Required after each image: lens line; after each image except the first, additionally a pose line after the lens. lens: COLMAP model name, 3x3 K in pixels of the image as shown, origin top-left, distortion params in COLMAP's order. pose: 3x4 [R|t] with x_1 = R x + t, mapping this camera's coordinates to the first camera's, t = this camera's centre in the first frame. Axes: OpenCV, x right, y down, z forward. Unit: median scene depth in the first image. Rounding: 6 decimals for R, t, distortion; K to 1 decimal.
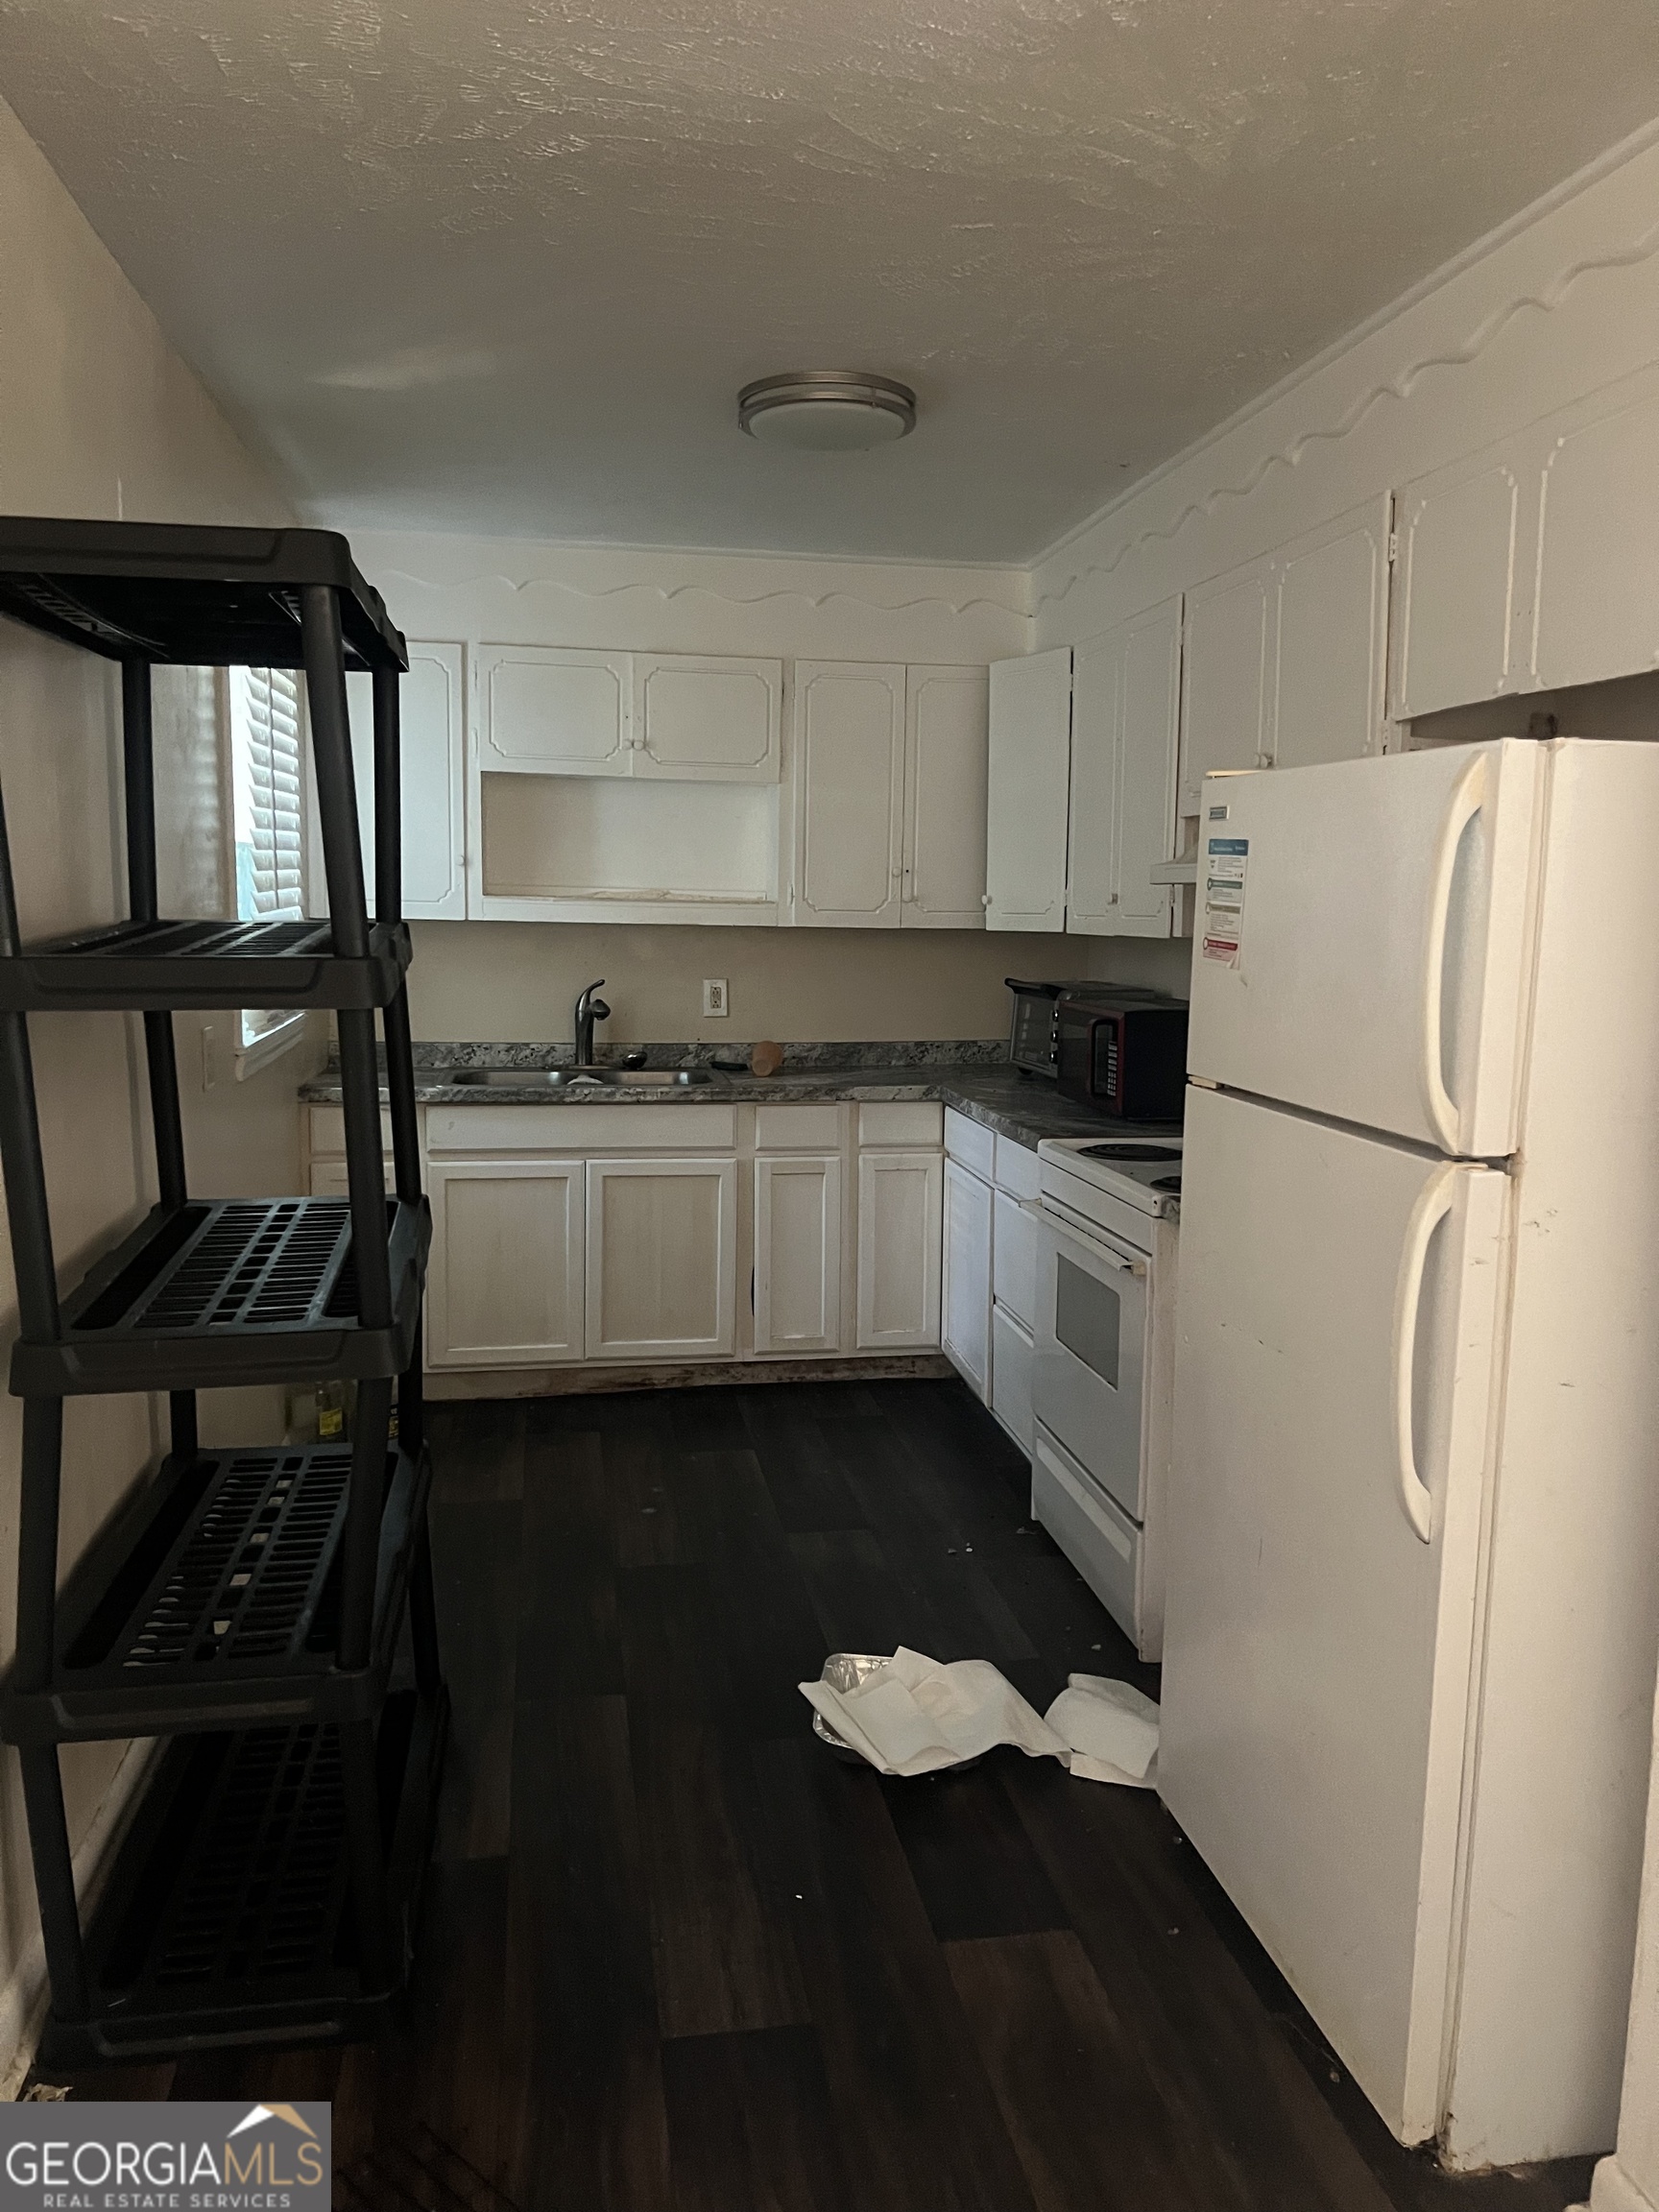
lens RADIAL K [[1680.7, 0, 865.6], [0, 1680.7, 1136.0], [0, 0, 1]] dist [0.008908, -0.008588]
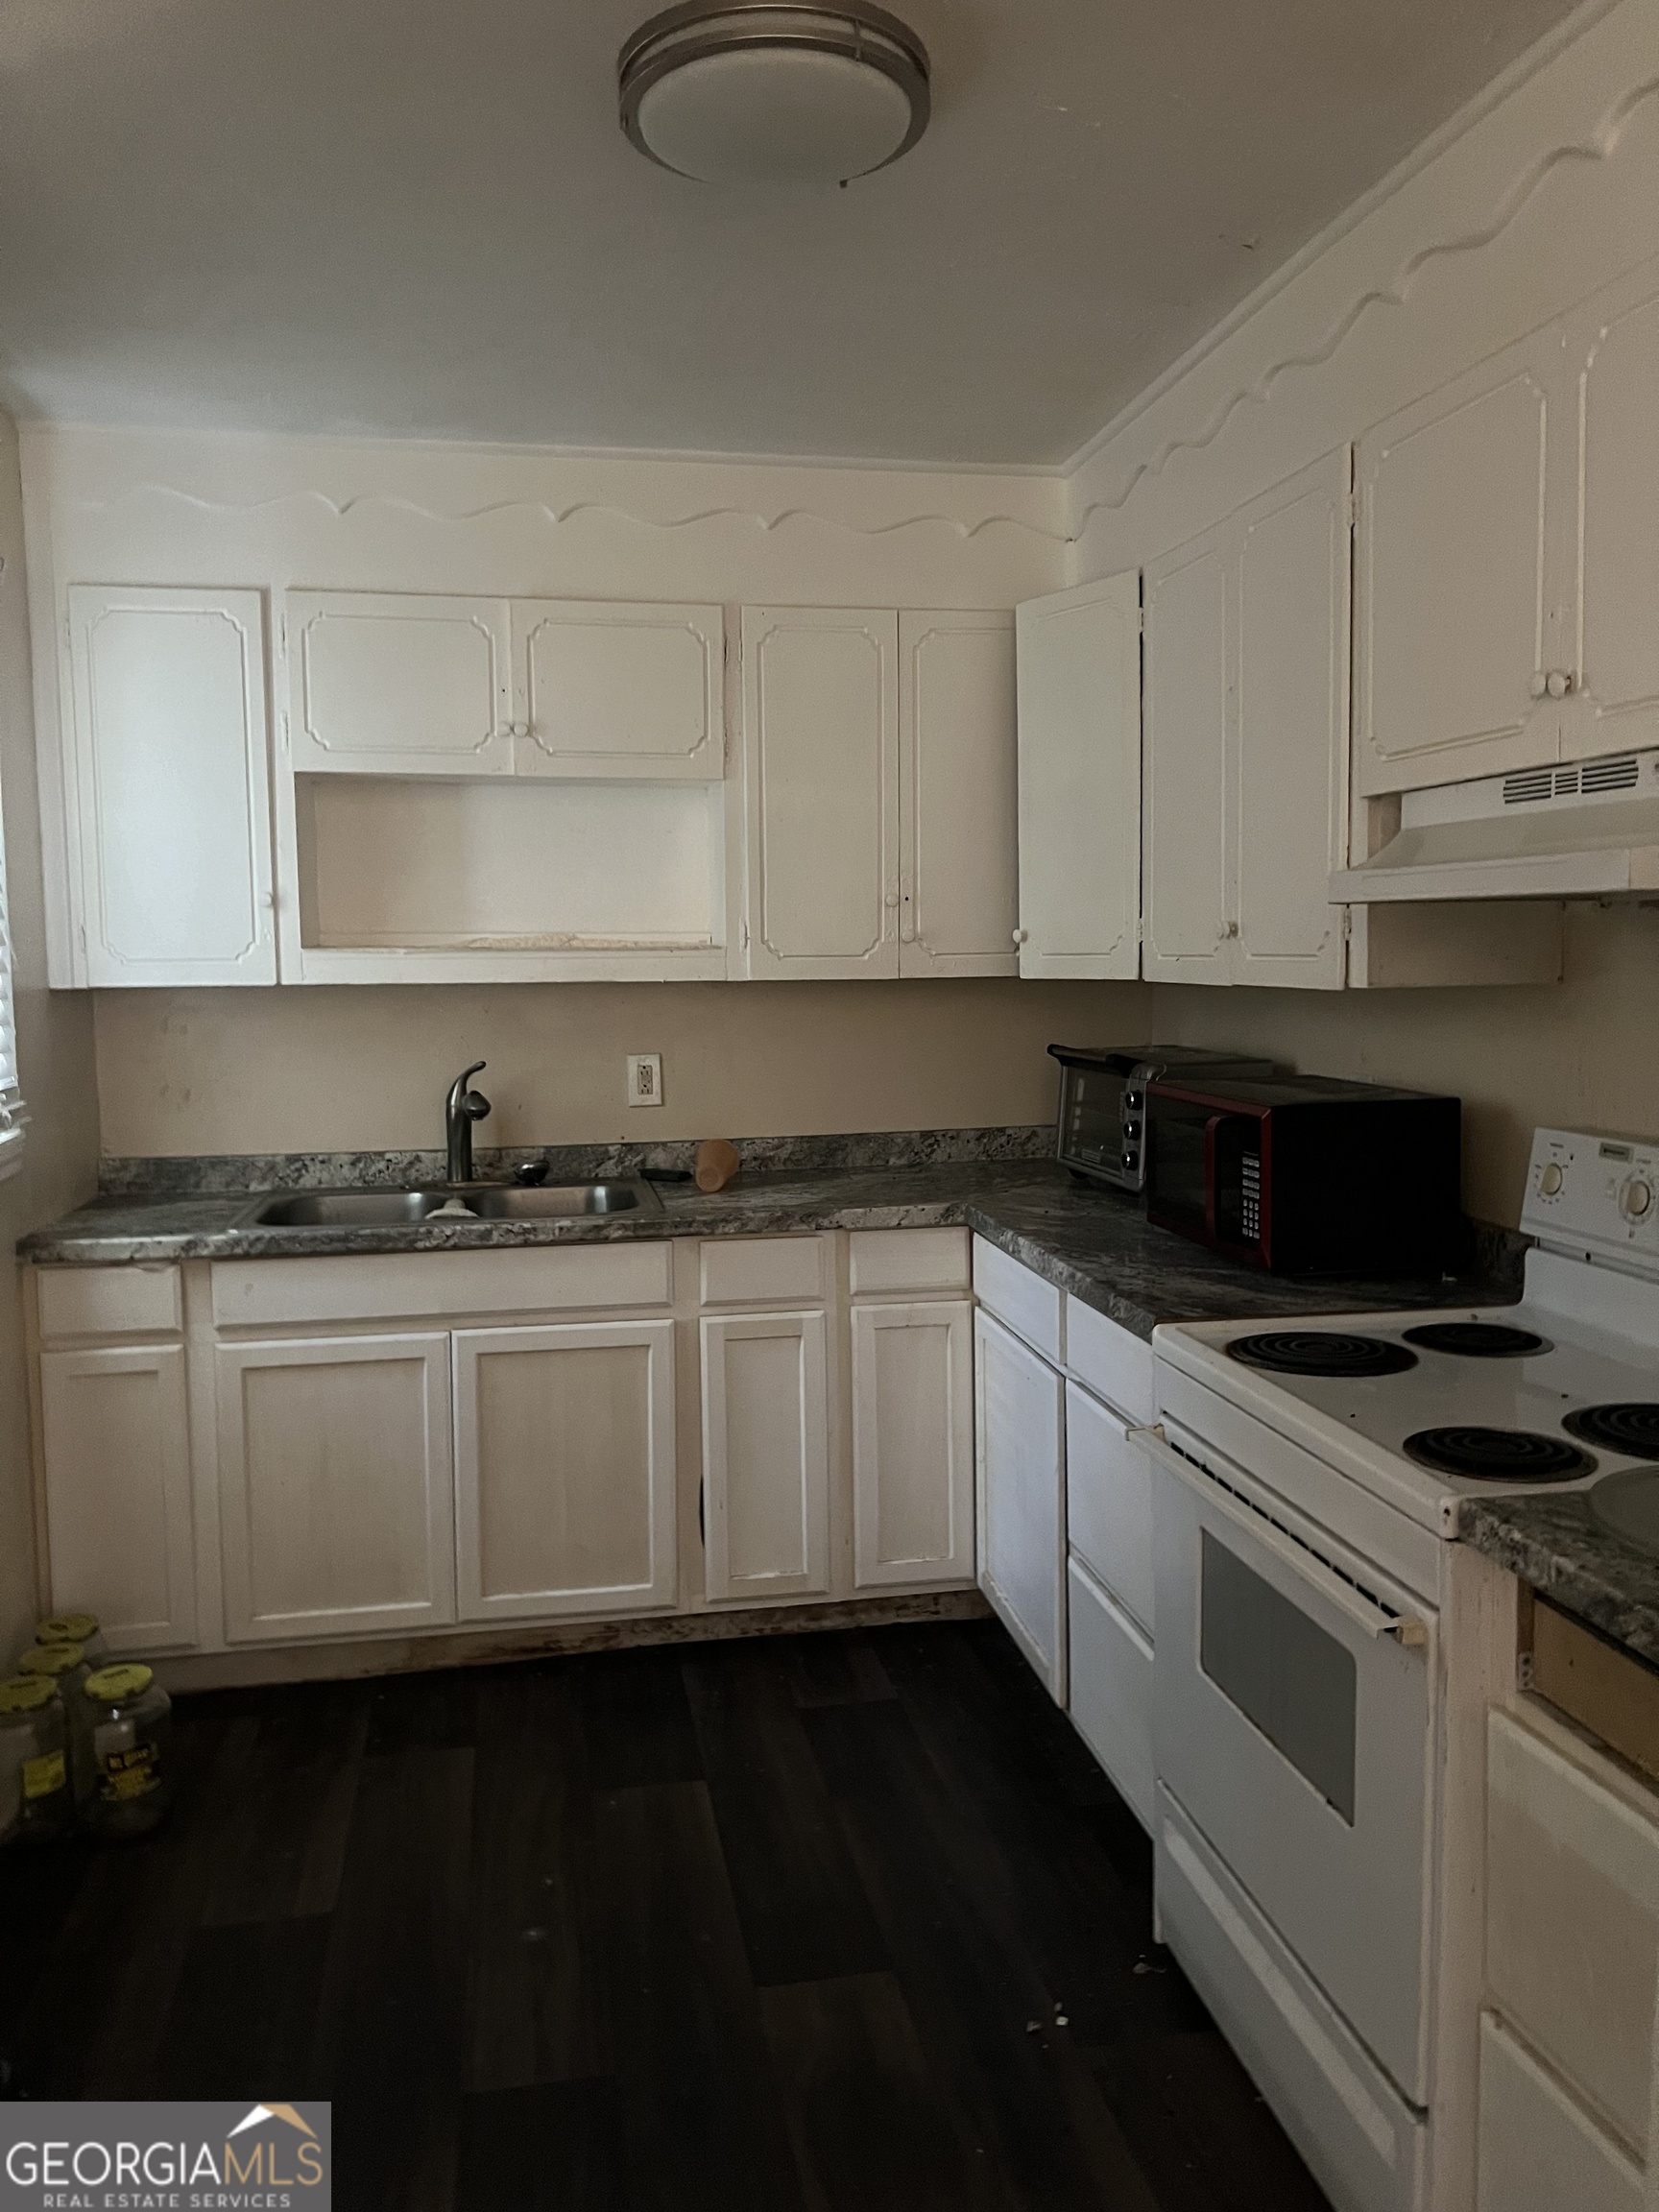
lens RADIAL K [[1680.7, 0, 829.9], [0, 1680.7, 1097.6], [0, 0, 1]] dist [0.008908, -0.008588]
pose [[0.999639, -0.026590, -0.003942, -0.007628], [0.026390, 0.998672, -0.044243, -0.044994], [0.005113, 0.044123, 0.999013, 0.307547]]
